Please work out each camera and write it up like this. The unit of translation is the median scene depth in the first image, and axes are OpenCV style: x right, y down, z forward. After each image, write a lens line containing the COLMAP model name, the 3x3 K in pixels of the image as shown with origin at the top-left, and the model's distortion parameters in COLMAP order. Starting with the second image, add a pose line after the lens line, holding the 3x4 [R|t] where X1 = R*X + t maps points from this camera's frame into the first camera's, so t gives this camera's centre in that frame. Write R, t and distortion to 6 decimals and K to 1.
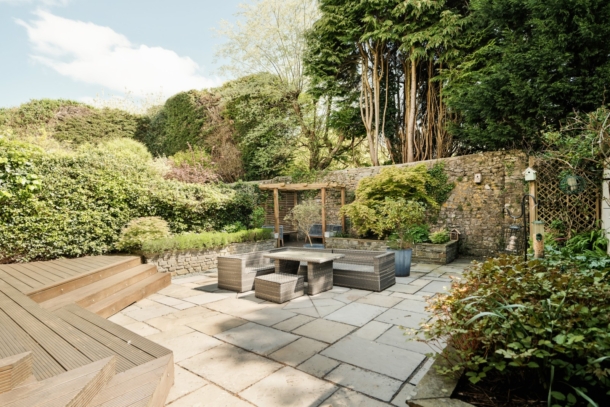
lens RADIAL K [[316.0, 0, 306.2], [0, 316.0, 200.0], [0, 0, 1]] dist [-0.000690, 0.000092]
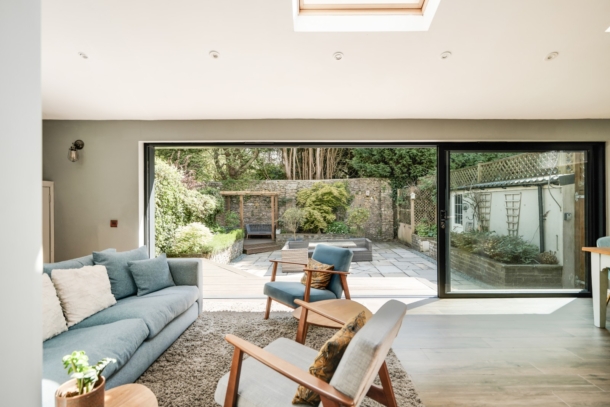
lens RADIAL K [[316.0, 0, 306.2], [0, 316.0, 200.0], [0, 0, 1]] dist [-0.000690, 0.000092]
pose [[0.785079, 0.014688, 0.619221, -0.725063], [-0.024544, 0.999671, 0.007407, -0.035427], [-0.618909, -0.021013, 0.785182, -0.113453]]
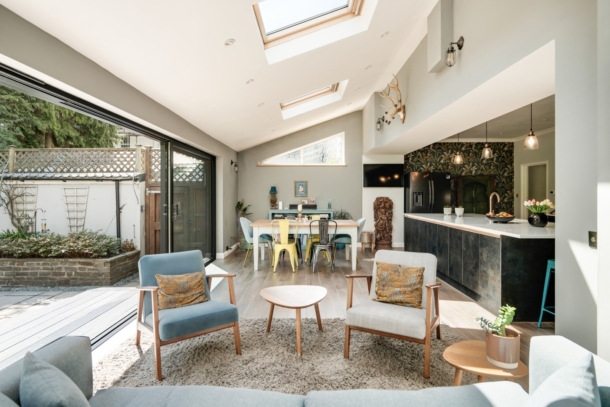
lens RADIAL K [[316.0, 0, 306.2], [0, 316.0, 200.0], [0, 0, 1]] dist [-0.000690, 0.000092]
pose [[-0.611685, 0.003104, 0.791095, -0.759892], [-0.011948, 0.999842, -0.013162, -0.025092], [-0.791011, -0.017503, -0.611551, 0.214855]]
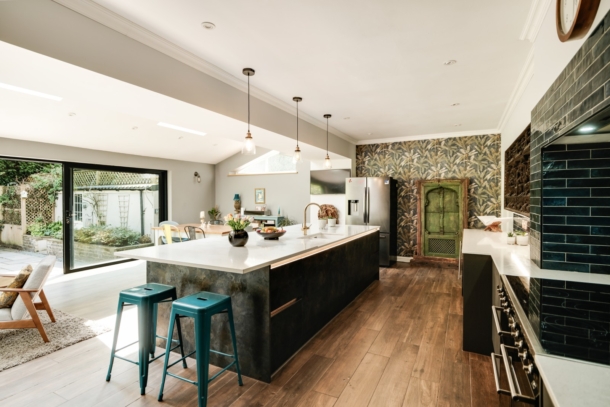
lens RADIAL K [[316.0, 0, 306.2], [0, 316.0, 200.0], [0, 0, 1]] dist [-0.000690, 0.000092]
pose [[-0.173943, 0.002973, 0.984751, -0.977135], [-0.023650, 0.999694, -0.007195, -0.049306], [-0.984472, -0.024541, -0.173819, -0.230248]]
